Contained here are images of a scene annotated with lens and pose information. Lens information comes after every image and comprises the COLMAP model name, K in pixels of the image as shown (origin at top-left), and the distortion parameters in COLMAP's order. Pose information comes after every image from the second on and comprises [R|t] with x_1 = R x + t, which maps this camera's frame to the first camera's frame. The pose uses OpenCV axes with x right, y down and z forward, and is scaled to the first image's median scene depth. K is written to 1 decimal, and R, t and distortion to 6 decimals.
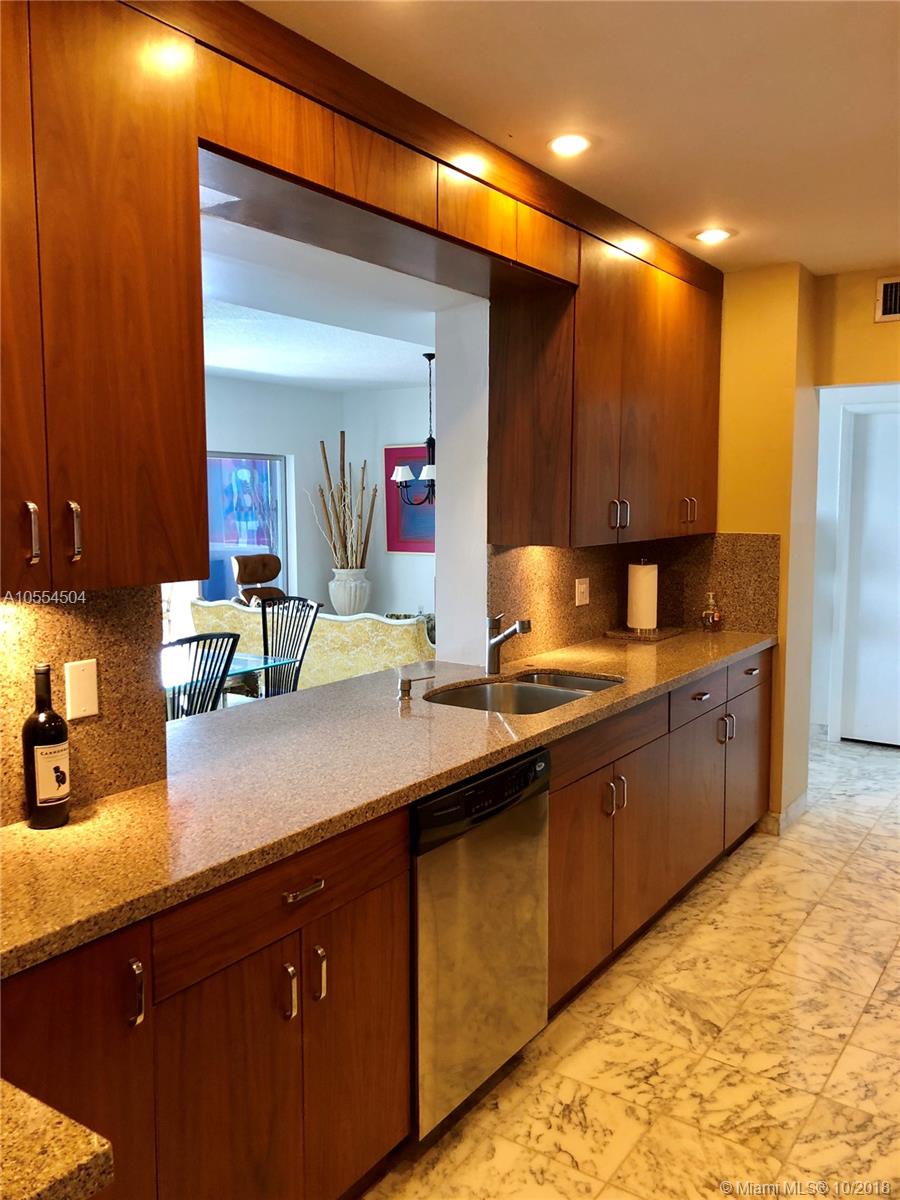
lens RADIAL K [[978.2, 0, 451.3], [0, 978.2, 598.2], [0, 0, 1]] dist [0.041143, -0.030236]
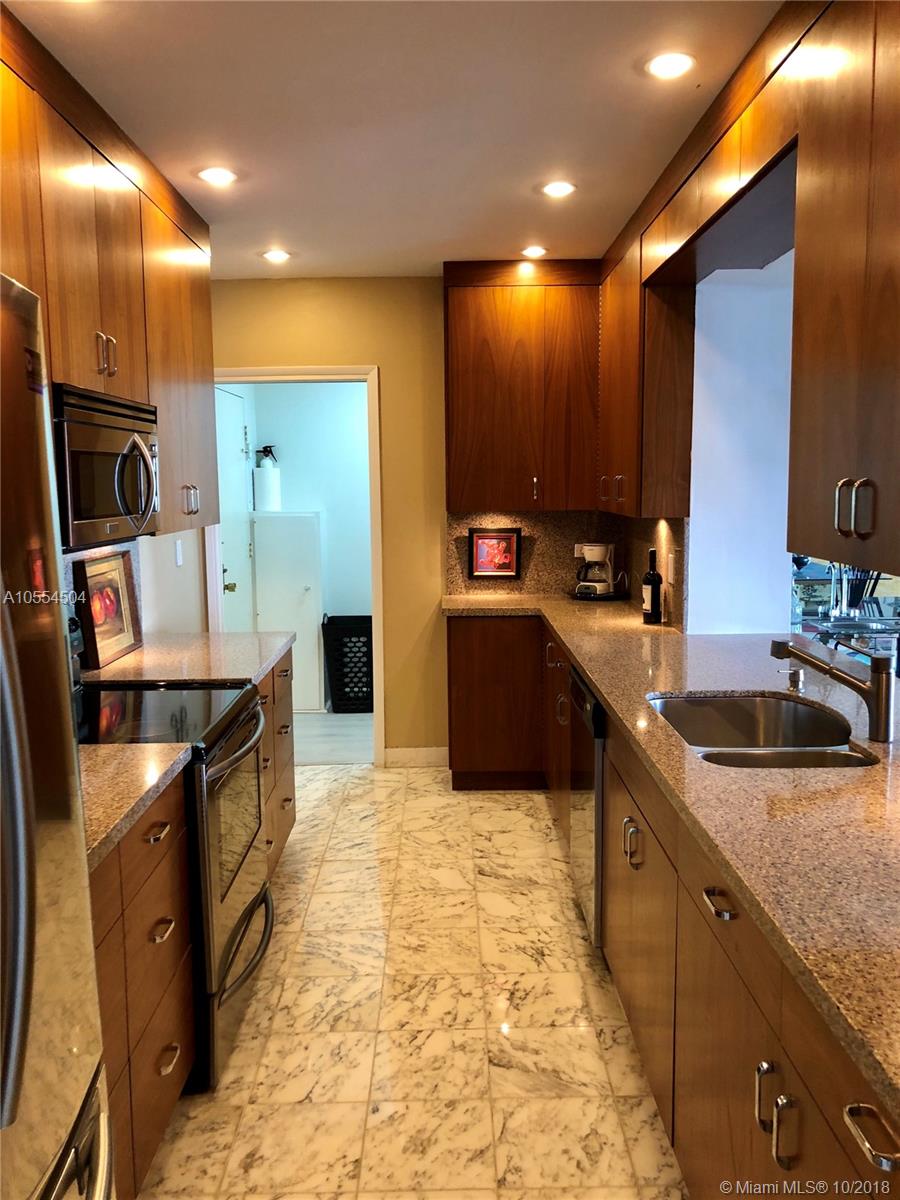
lens RADIAL K [[978.2, 0, 450.8], [0, 978.2, 598.2], [0, 0, 1]] dist [0.041143, -0.030236]
pose [[-0.822438, 0.077655, -0.563530, 0.861021], [-0.051519, 0.976400, 0.209737, -0.190539], [0.566517, 0.201528, -0.799027, 1.779227]]
